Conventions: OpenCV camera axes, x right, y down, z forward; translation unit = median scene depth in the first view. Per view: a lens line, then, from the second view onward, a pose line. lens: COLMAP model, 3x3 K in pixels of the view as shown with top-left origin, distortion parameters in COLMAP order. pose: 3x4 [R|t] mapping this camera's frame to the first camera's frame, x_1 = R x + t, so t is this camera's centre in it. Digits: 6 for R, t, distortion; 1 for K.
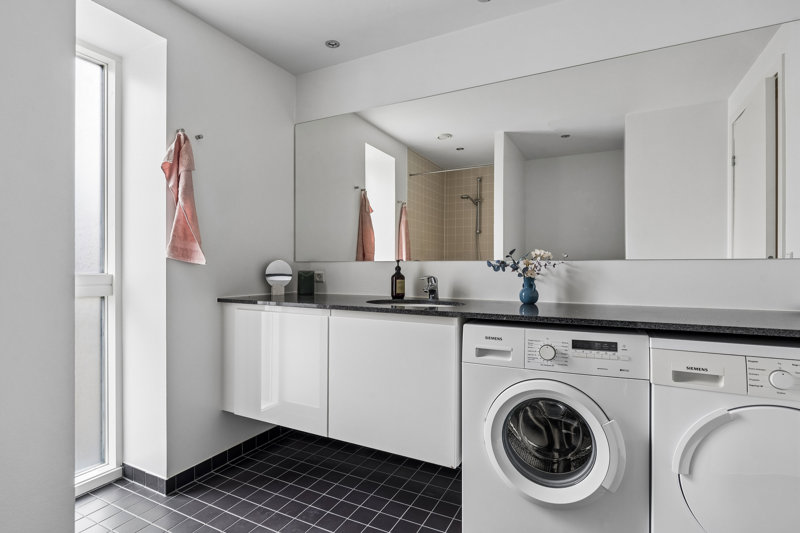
lens RADIAL K [[400.8, 0, 401.3], [0, 400.8, 263.6], [0, 0, 1]] dist [0.000056, -0.000507]
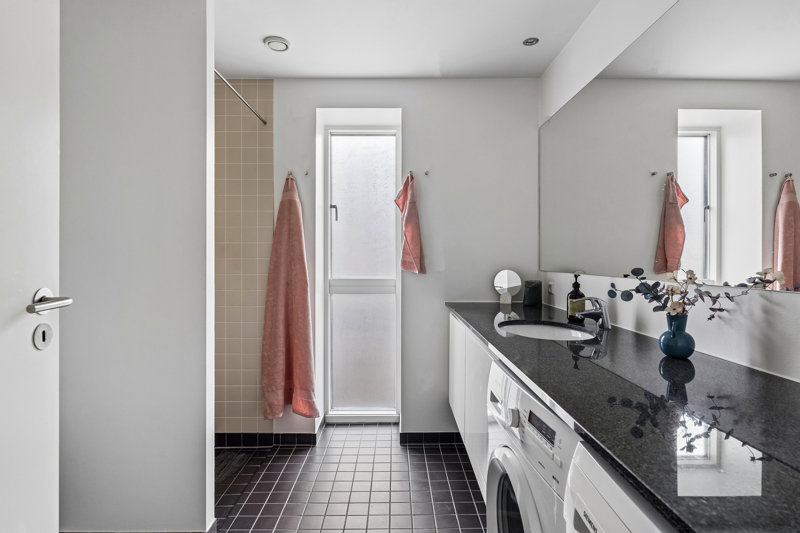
lens RADIAL K [[431.4, 0, 399.7], [0, 431.4, 255.9], [0, 0, 1]] dist [0.001630, 0.000274]
pose [[0.459267, -0.005269, -0.888283, 0.603593], [0.003880, 0.999985, -0.003925, -0.044885], [0.888290, -0.001644, 0.459280, 0.277977]]
